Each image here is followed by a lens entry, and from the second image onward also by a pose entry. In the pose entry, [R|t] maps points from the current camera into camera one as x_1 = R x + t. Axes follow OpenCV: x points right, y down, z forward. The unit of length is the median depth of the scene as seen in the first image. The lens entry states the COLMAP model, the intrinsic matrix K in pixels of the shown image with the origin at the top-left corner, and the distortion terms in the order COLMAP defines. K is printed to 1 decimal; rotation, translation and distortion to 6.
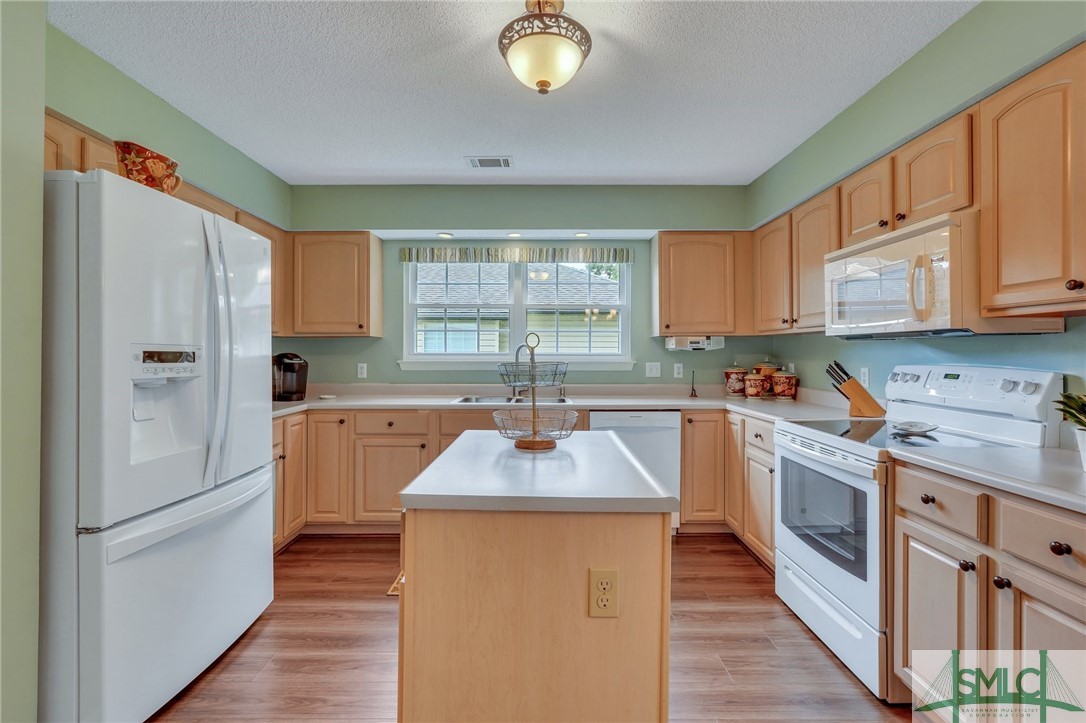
lens RADIAL K [[484.1, 0, 540.6], [0, 484.1, 356.4], [0, 0, 1]] dist [-0.005533, 0.001010]
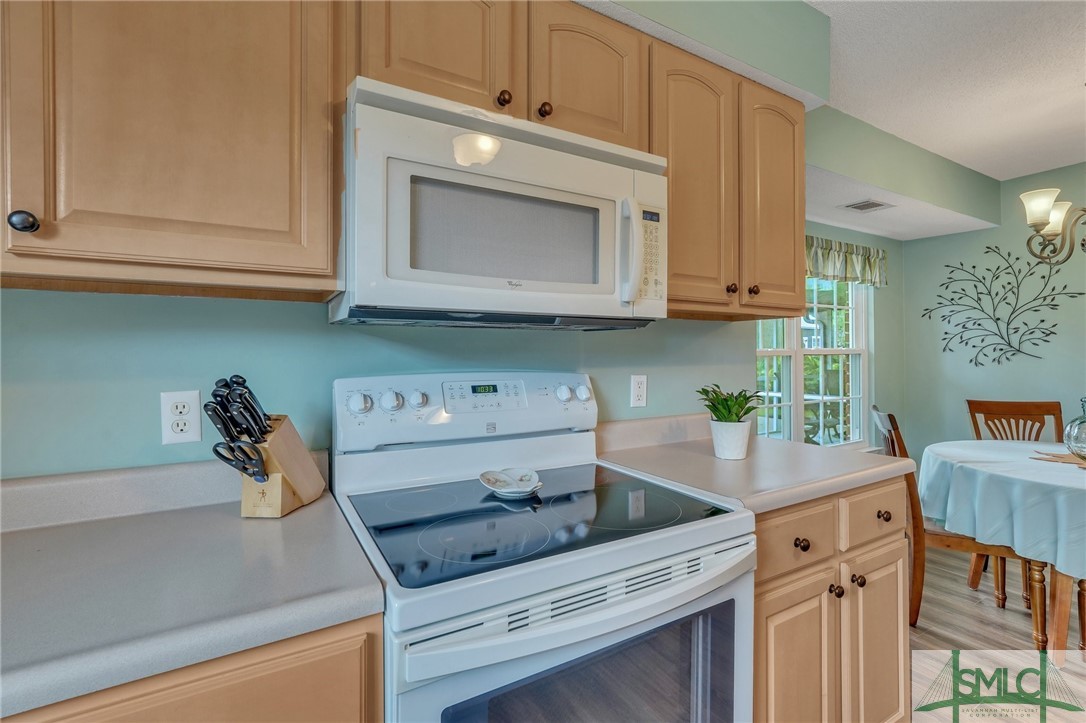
lens RADIAL K [[484.1, 0, 540.6], [0, 484.1, 356.4], [0, 0, 1]] dist [-0.005533, 0.001010]
pose [[-0.503287, -0.003691, 0.864111, 0.229004], [0.009632, 0.999905, 0.009882, -0.006886], [-0.864065, 0.013297, -0.503204, 1.117251]]
